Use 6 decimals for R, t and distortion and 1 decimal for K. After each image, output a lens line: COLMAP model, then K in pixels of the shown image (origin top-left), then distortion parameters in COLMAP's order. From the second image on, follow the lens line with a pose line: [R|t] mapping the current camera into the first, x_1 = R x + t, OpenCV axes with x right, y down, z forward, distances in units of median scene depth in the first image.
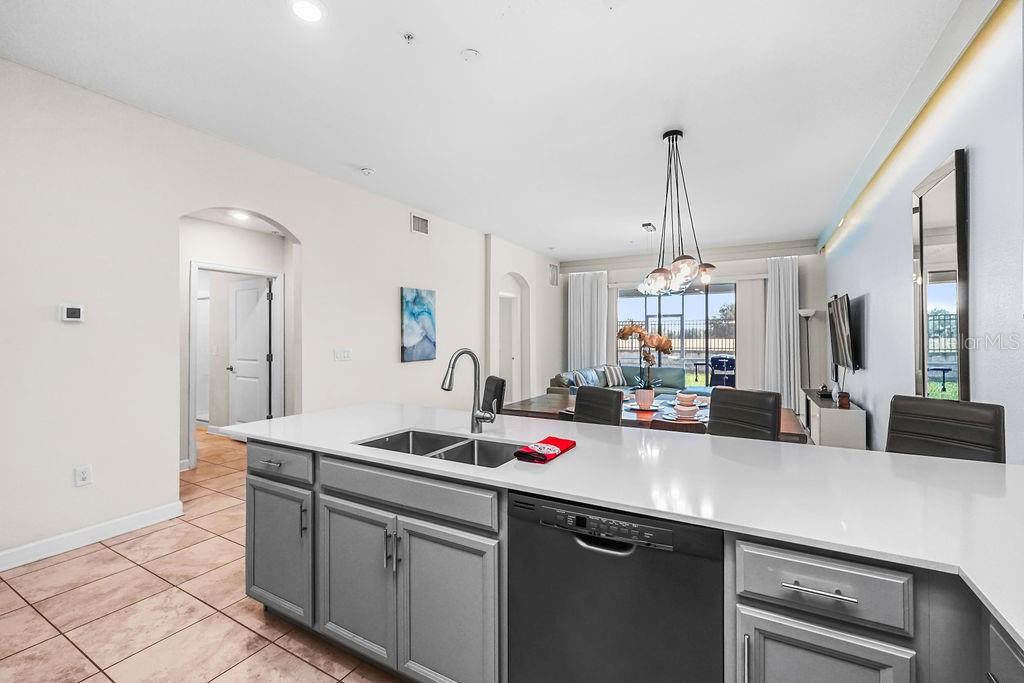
lens RADIAL K [[436.7, 0, 512.6], [0, 436.7, 332.4], [0, 0, 1]] dist [-0.009613, -0.000132]
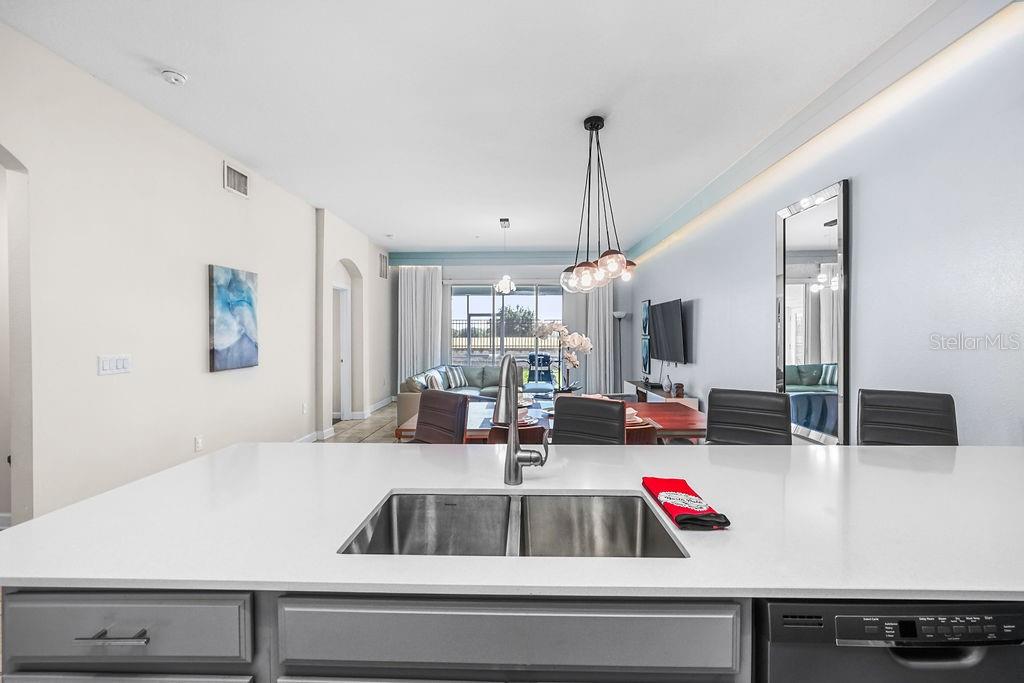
lens RADIAL K [[430.7, 0, 512.6], [0, 430.7, 333.6], [0, 0, 1]] dist [-0.005472, 0.000438]
pose [[0.884796, 0.001526, 0.465976, -0.139379], [-0.004340, 0.999978, 0.004966, 0.001227], [-0.465958, -0.006417, 0.884783, 0.157308]]
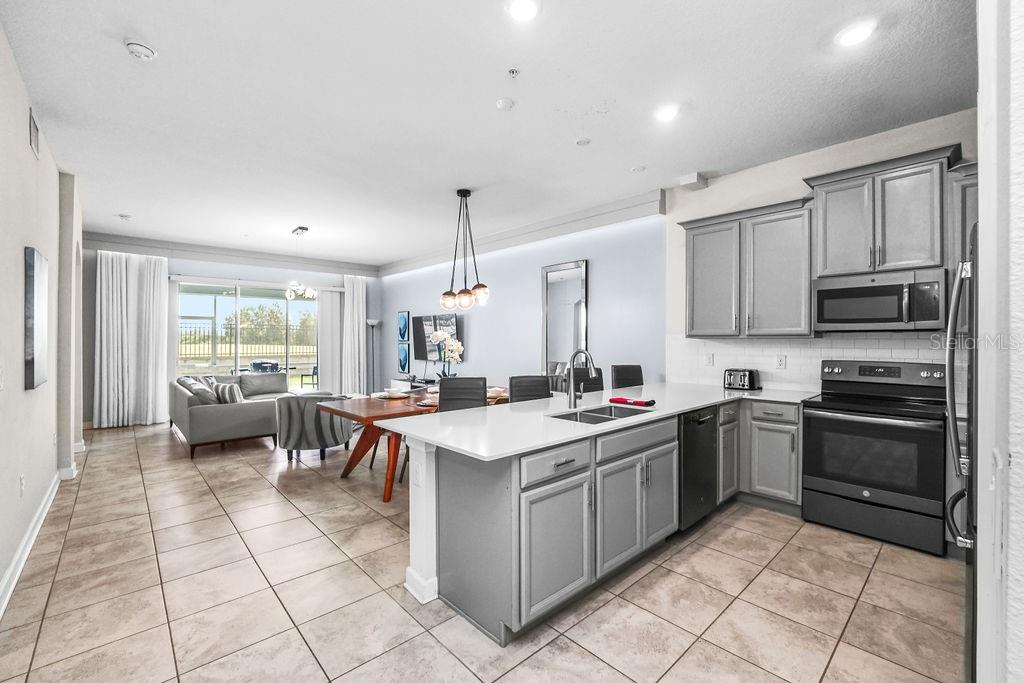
lens RADIAL K [[431.2, 0, 512.0], [0, 431.2, 341.5], [0, 0, 1]] dist [-0.012773, 0.000029]
pose [[0.312526, -0.002252, 0.949907, -0.531569], [-0.006460, 0.999969, 0.004496, 0.003920], [-0.949887, -0.007542, 0.312502, 0.271279]]
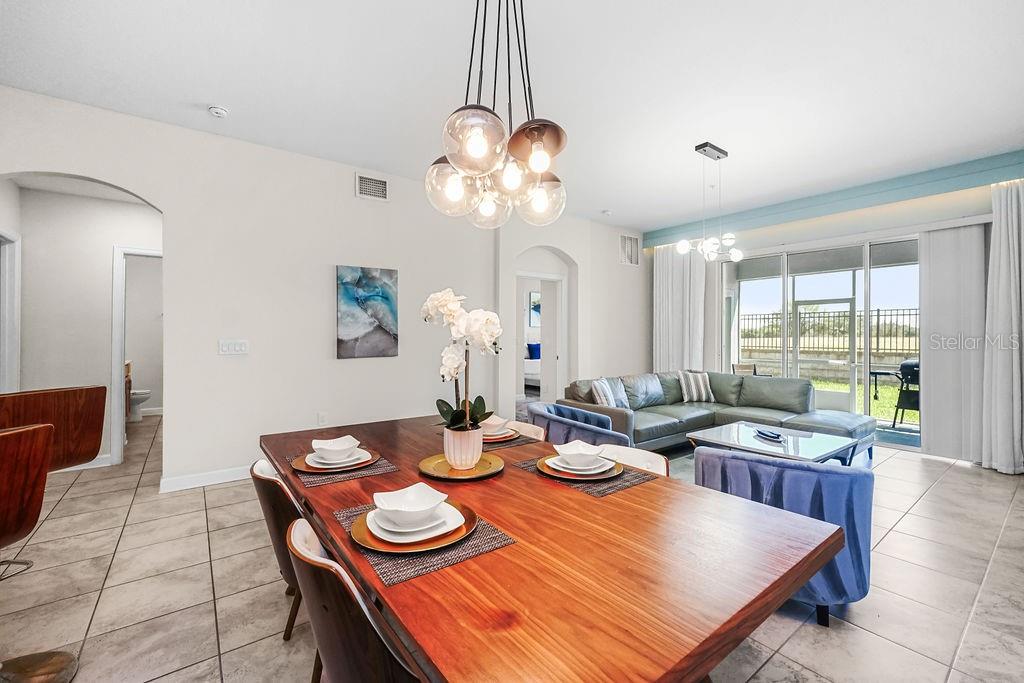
lens RADIAL K [[430.7, 0, 512.6], [0, 430.7, 333.6], [0, 0, 1]] dist [-0.005472, 0.000438]
pose [[0.920218, 0.003630, -0.391390, 0.336903], [-0.000270, 0.999963, 0.008641, 0.014557], [0.391407, -0.007846, 0.920184, 0.375232]]
